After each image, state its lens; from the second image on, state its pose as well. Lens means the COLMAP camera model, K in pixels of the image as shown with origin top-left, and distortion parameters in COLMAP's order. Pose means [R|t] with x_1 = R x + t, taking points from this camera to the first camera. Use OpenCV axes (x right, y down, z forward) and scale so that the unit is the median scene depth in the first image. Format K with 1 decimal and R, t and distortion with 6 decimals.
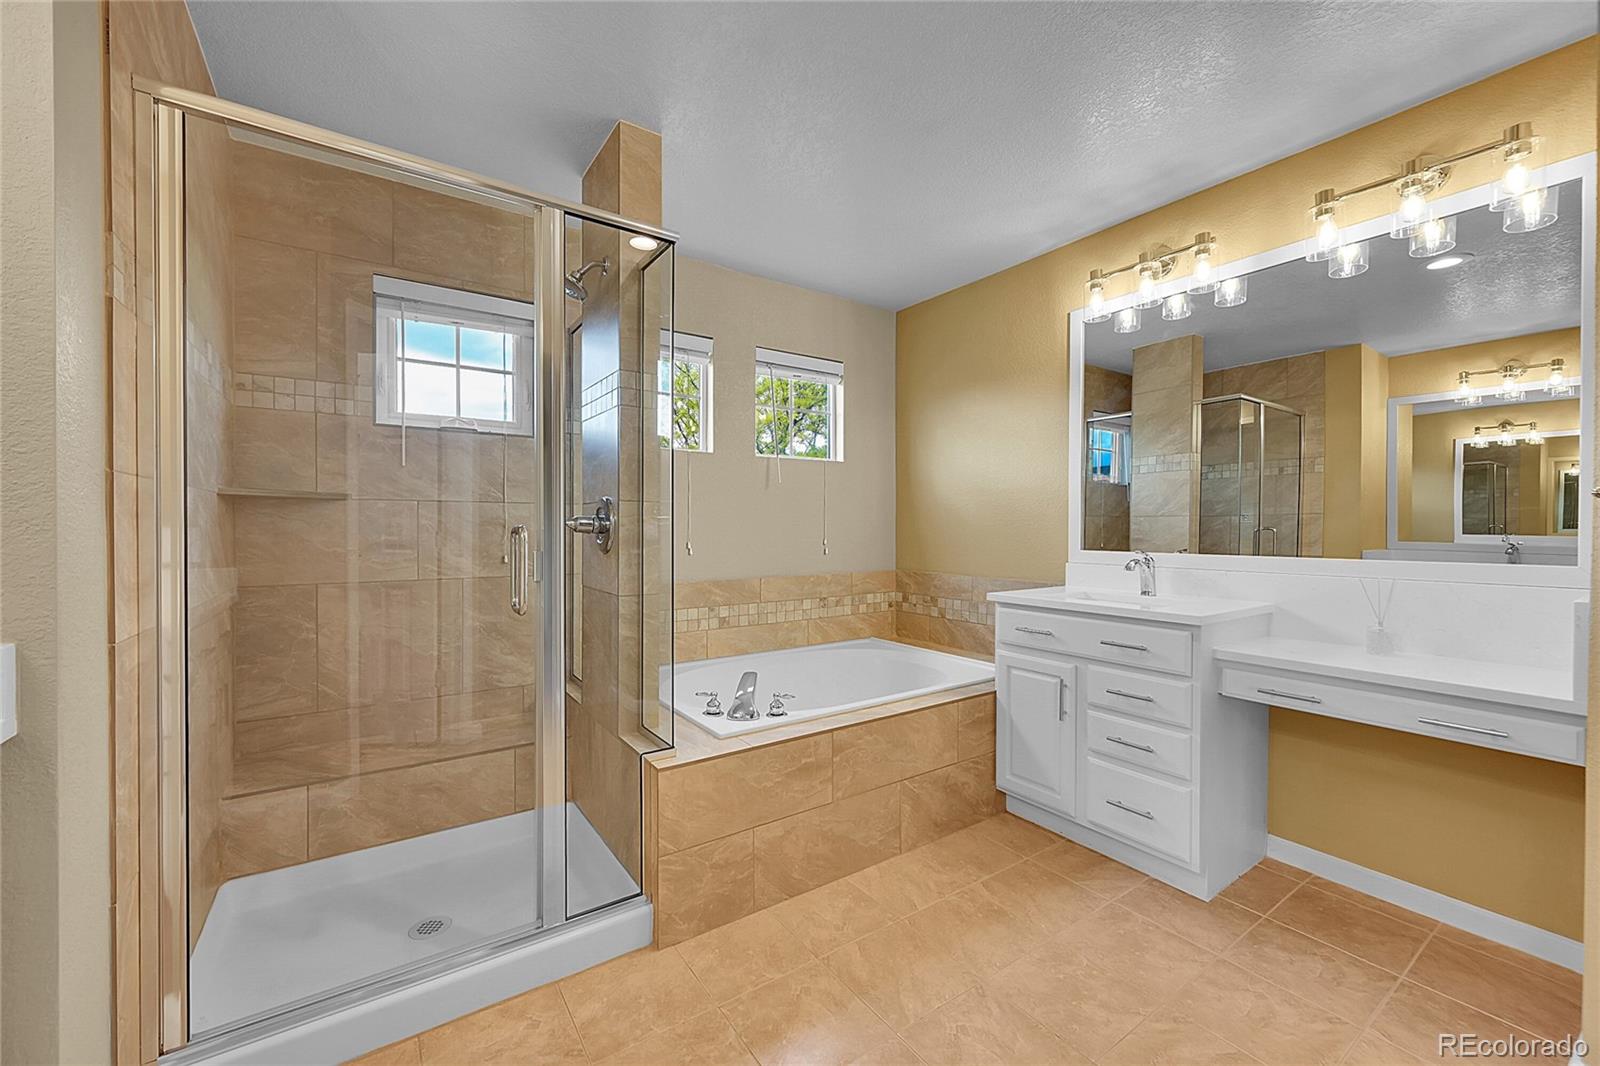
lens RADIAL K [[630.0, 0, 800.0], [0, 630.0, 533.0], [0, 0, 1]] dist [0.000337, -0.000265]
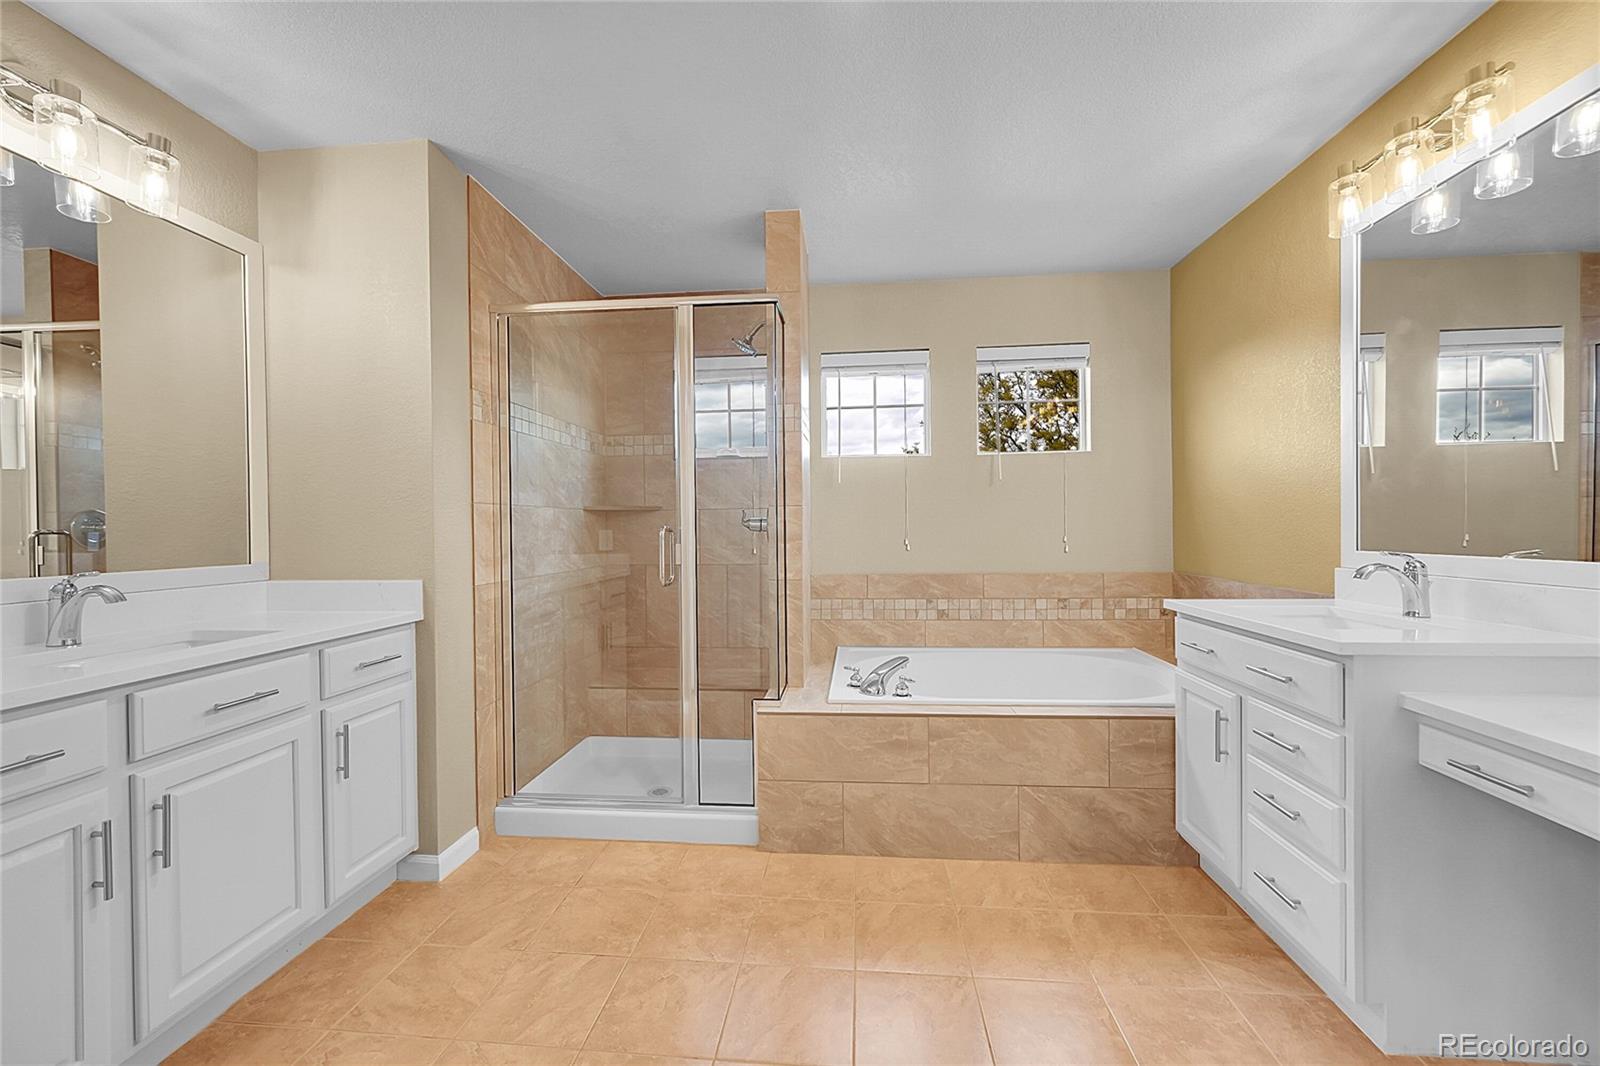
lens RADIAL K [[630.0, 0, 800.0], [0, 630.0, 533.0], [0, 0, 1]] dist [0.000337, -0.000265]
pose [[0.767378, -0.004191, -0.641181, 0.522692], [0.006371, 0.999979, 0.001089, 0.002761], [0.641163, -0.004921, 0.767389, 0.045050]]
